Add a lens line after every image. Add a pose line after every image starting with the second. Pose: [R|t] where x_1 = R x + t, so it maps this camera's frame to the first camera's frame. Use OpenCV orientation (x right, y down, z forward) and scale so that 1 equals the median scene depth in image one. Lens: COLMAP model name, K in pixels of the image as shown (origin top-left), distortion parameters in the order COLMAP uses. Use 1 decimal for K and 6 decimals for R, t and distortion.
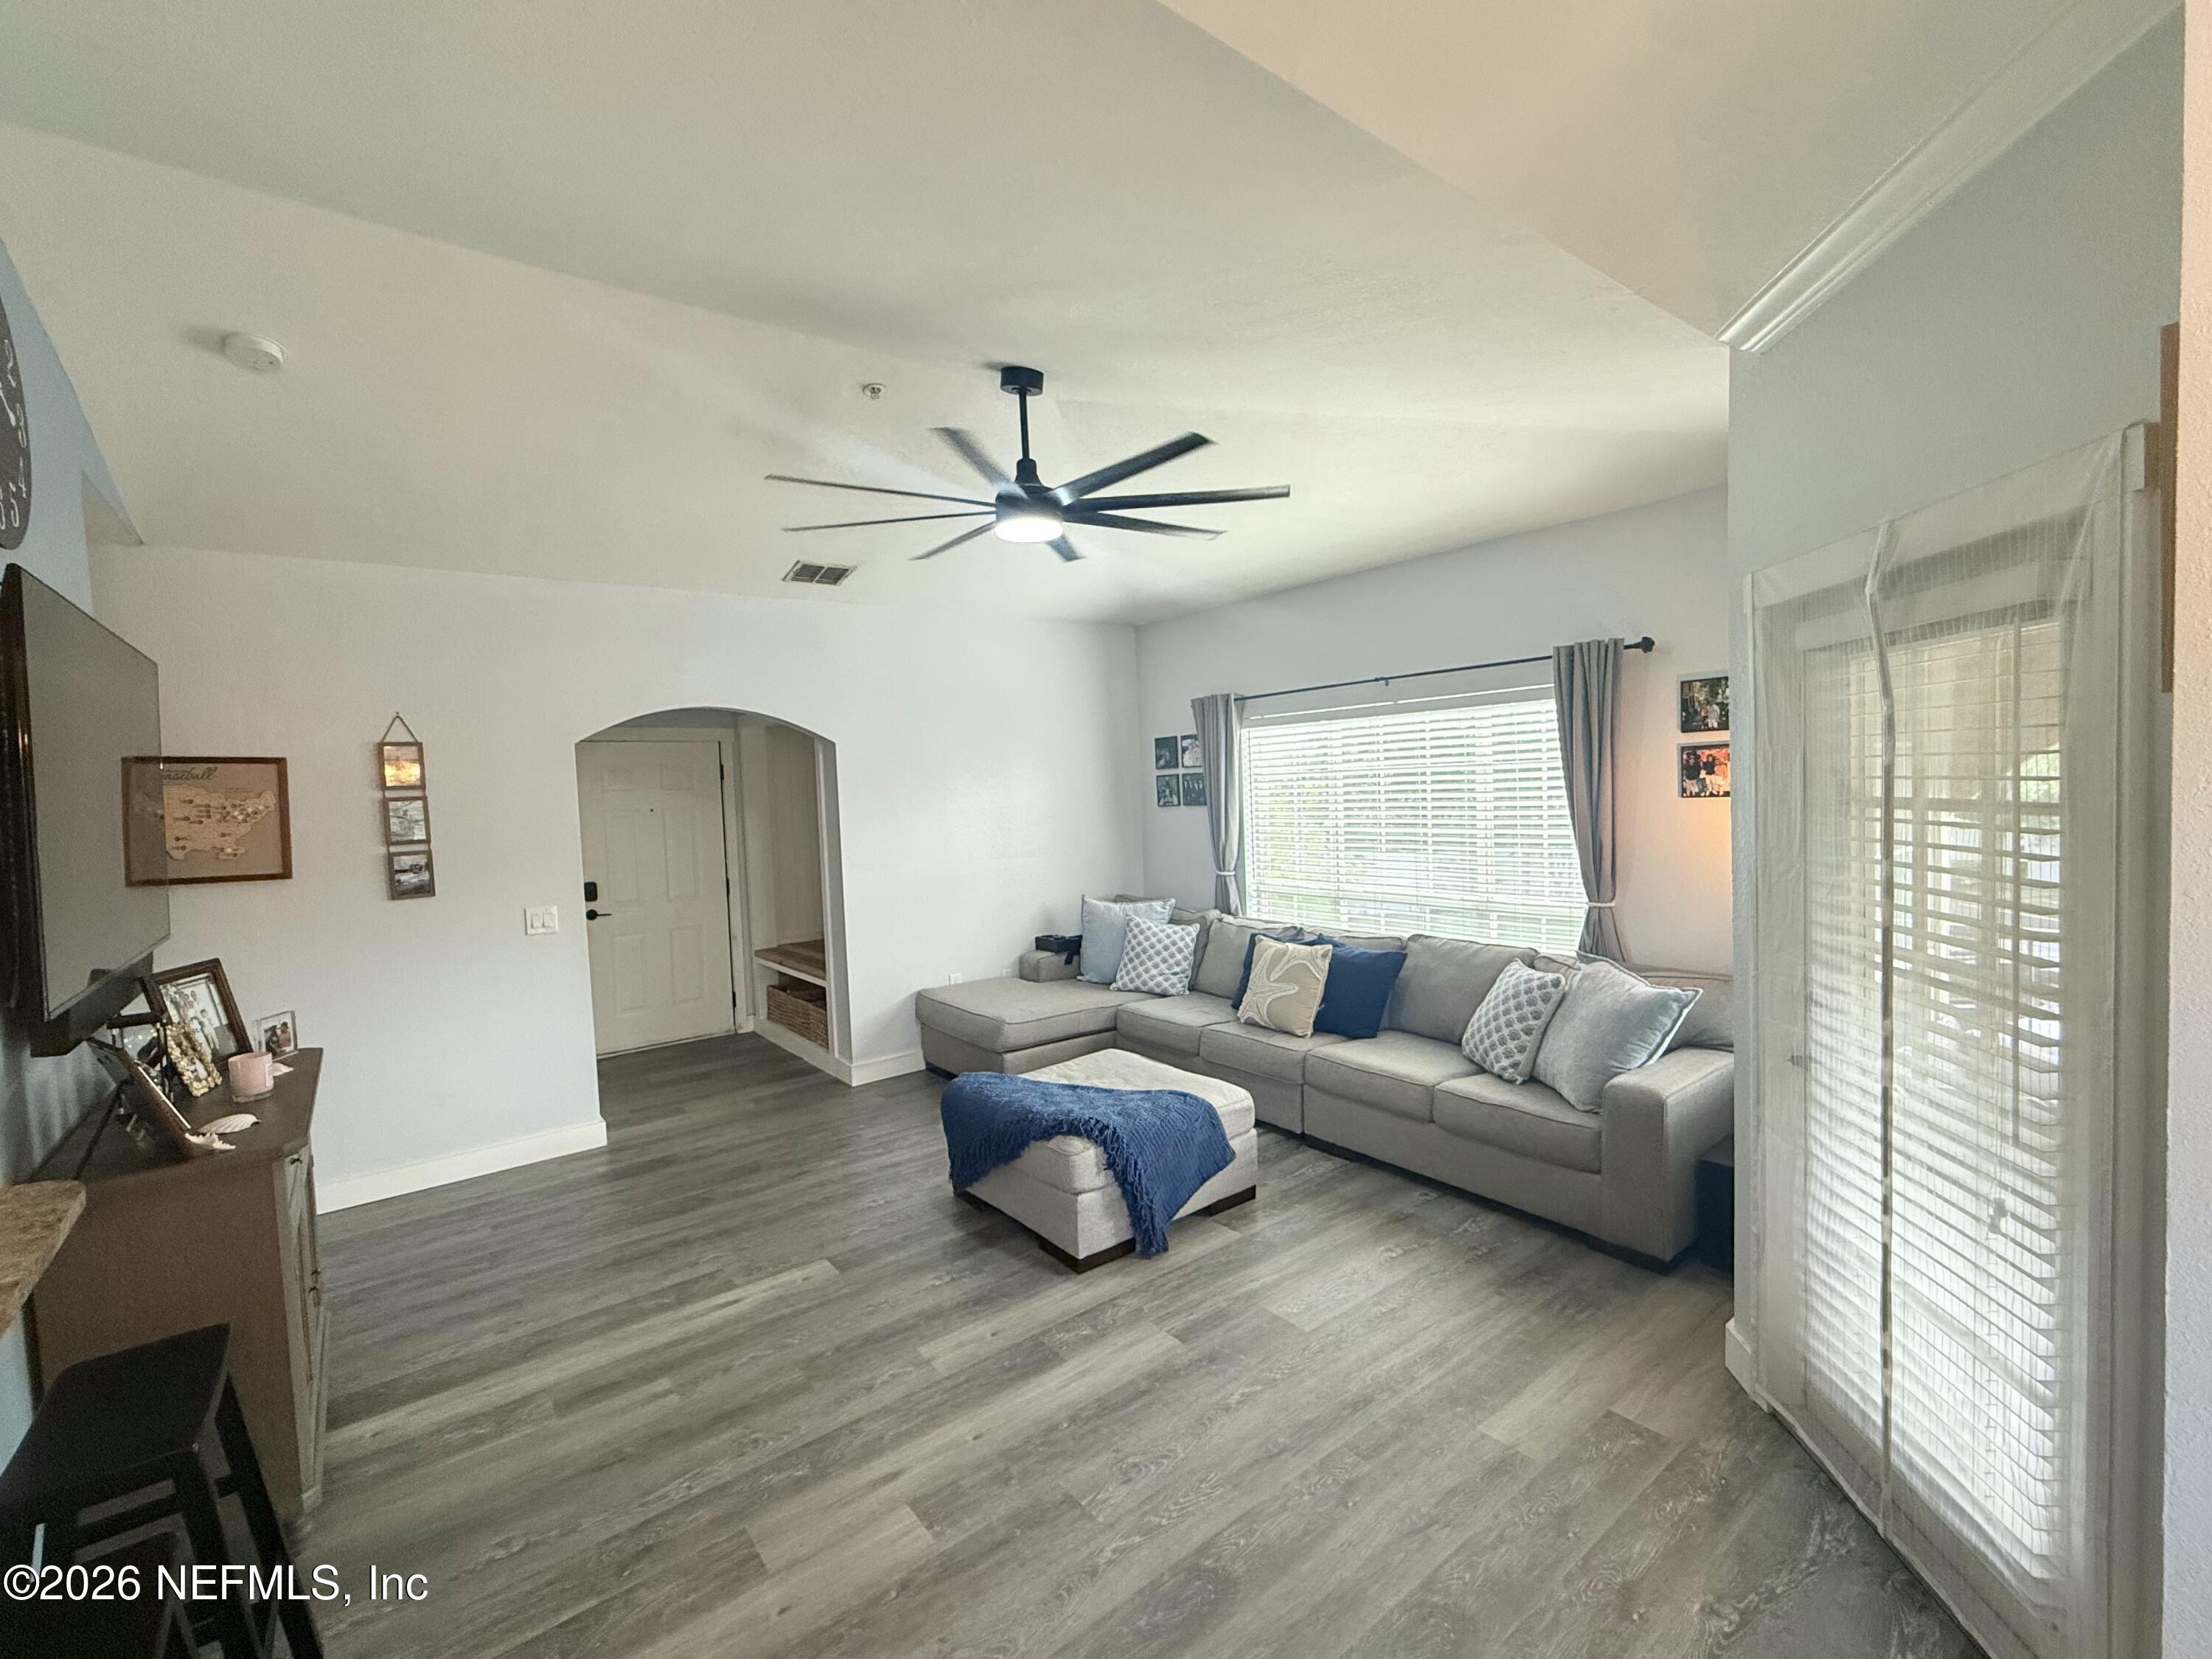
lens RADIAL K [[956.0, 0, 1098.6], [0, 956.0, 829.8], [0, 0, 1]] dist [-0.000159, 0.000530]
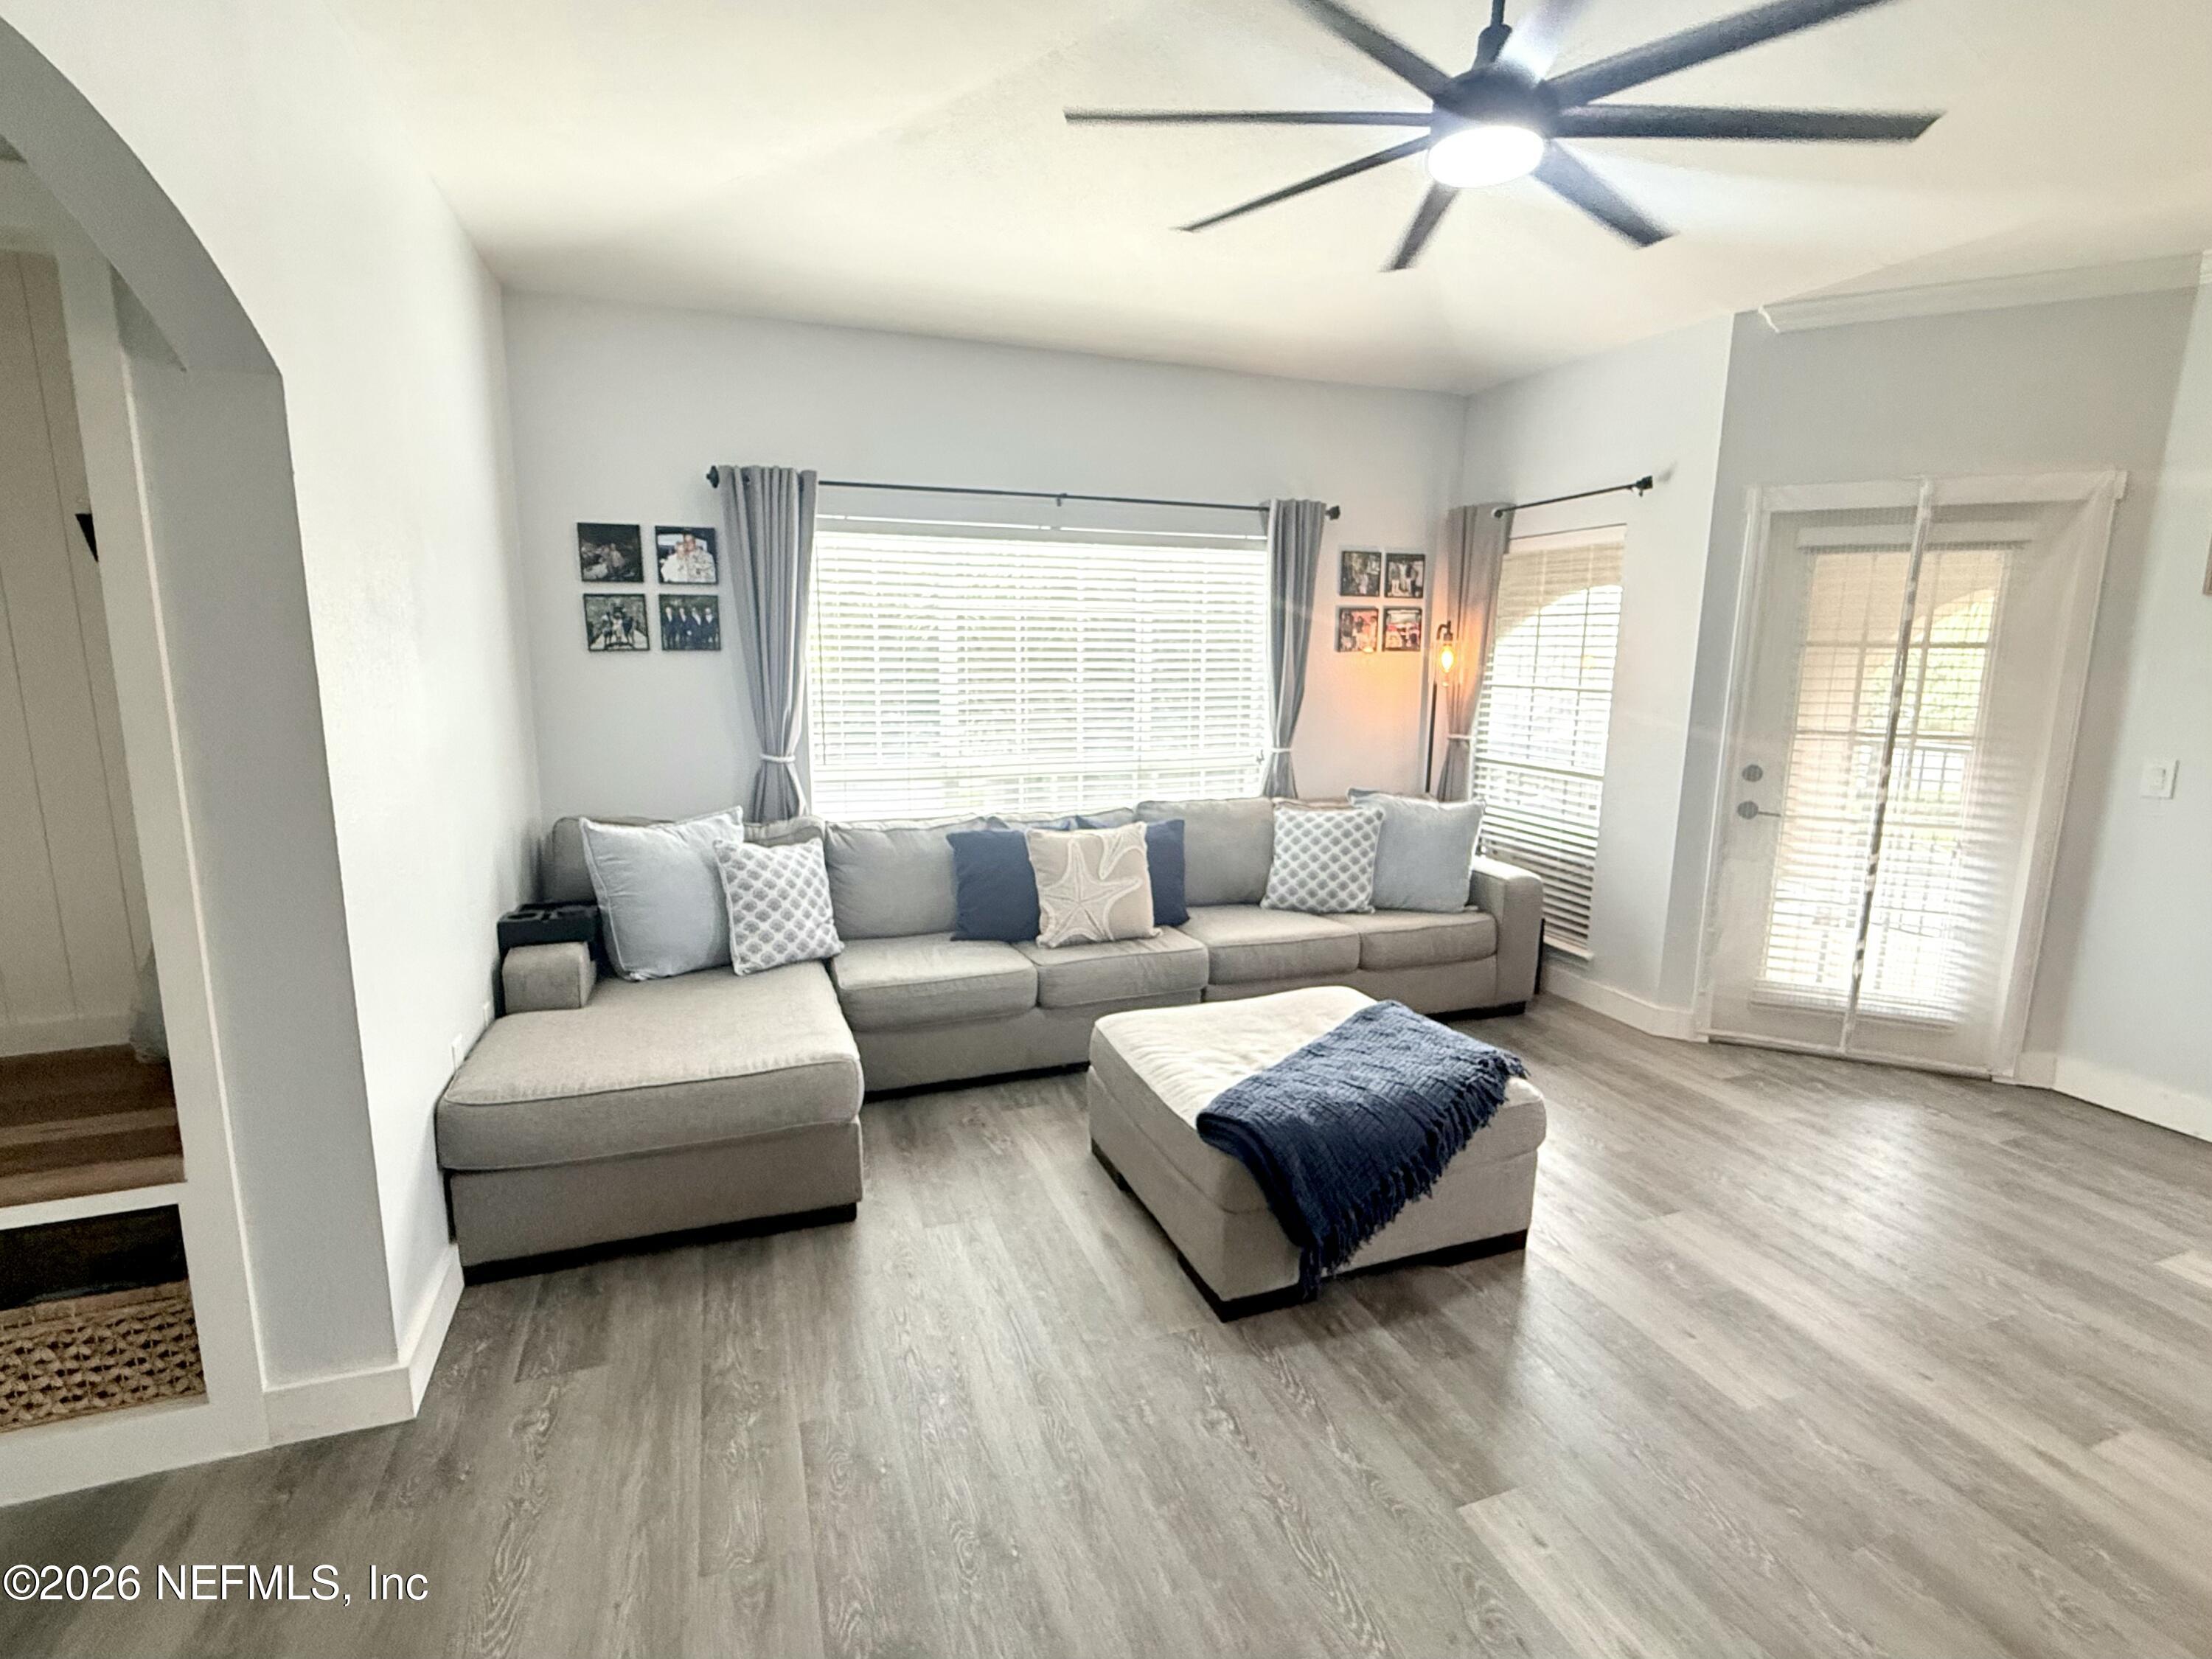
lens RADIAL K [[1014.4, 0, 1107.1], [0, 1014.4, 860.2], [0, 0, 1]] dist [-0.000120, 0.000520]
pose [[0.300499, -0.156201, 0.940905, -0.872437], [0.024888, 0.987447, 0.155979, 0.021965], [-0.953457, -0.023455, 0.300614, 1.120676]]
